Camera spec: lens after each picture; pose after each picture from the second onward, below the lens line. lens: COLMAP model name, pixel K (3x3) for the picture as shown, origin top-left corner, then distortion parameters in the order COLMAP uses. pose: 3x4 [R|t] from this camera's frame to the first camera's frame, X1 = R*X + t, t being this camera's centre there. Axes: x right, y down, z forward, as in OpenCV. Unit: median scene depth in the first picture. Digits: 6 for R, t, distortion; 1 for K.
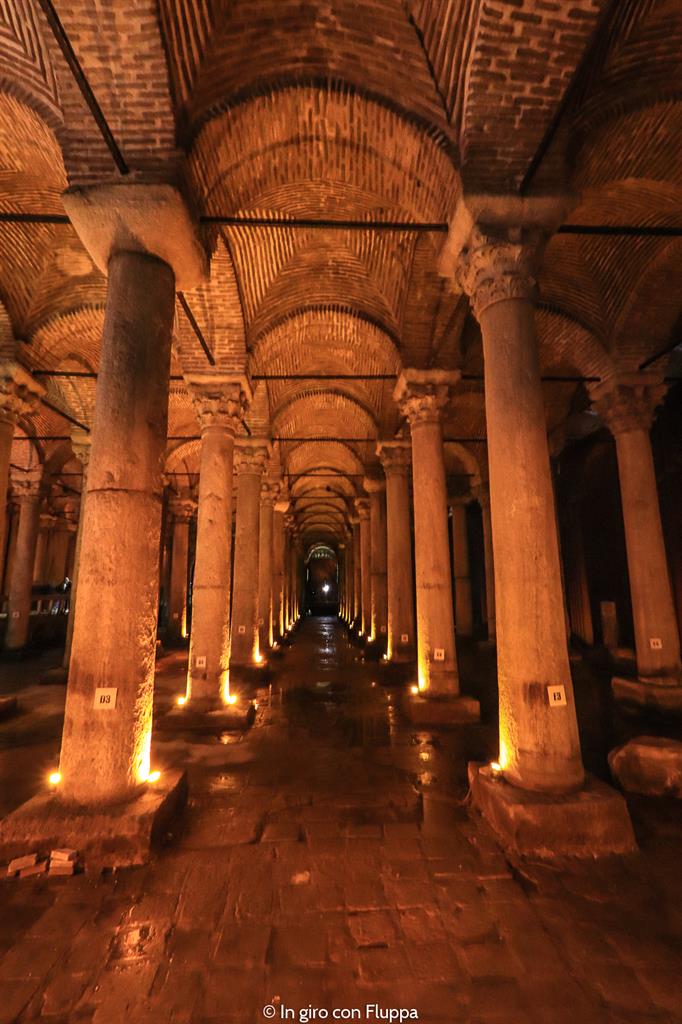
lens RADIAL K [[447.1, 0, 341.0], [0, 447.1, 512.0], [0, 0, 1]] dist [0.001708, -0.000328]
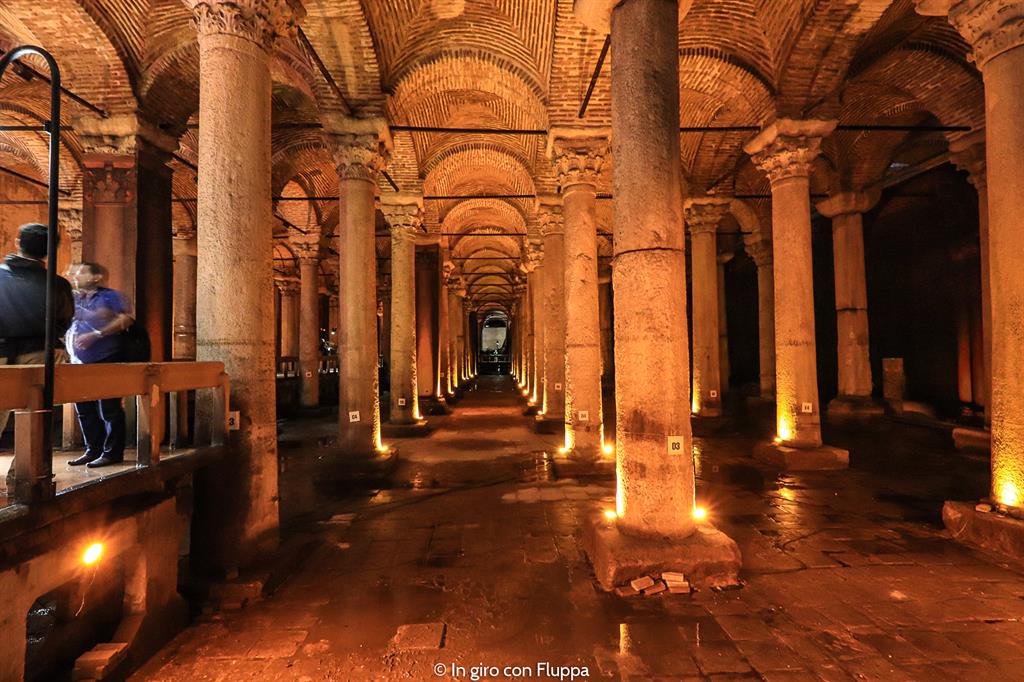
lens RADIAL K [[447.1, 0, 513.2], [0, 447.1, 333.4], [0, 0, 1]] dist [0.001708, -0.000328]
pose [[0.999915, -0.007246, -0.010835, -0.426055], [0.008638, 0.990876, 0.134503, 0.000514], [0.009761, -0.134585, 0.990854, -0.017140]]
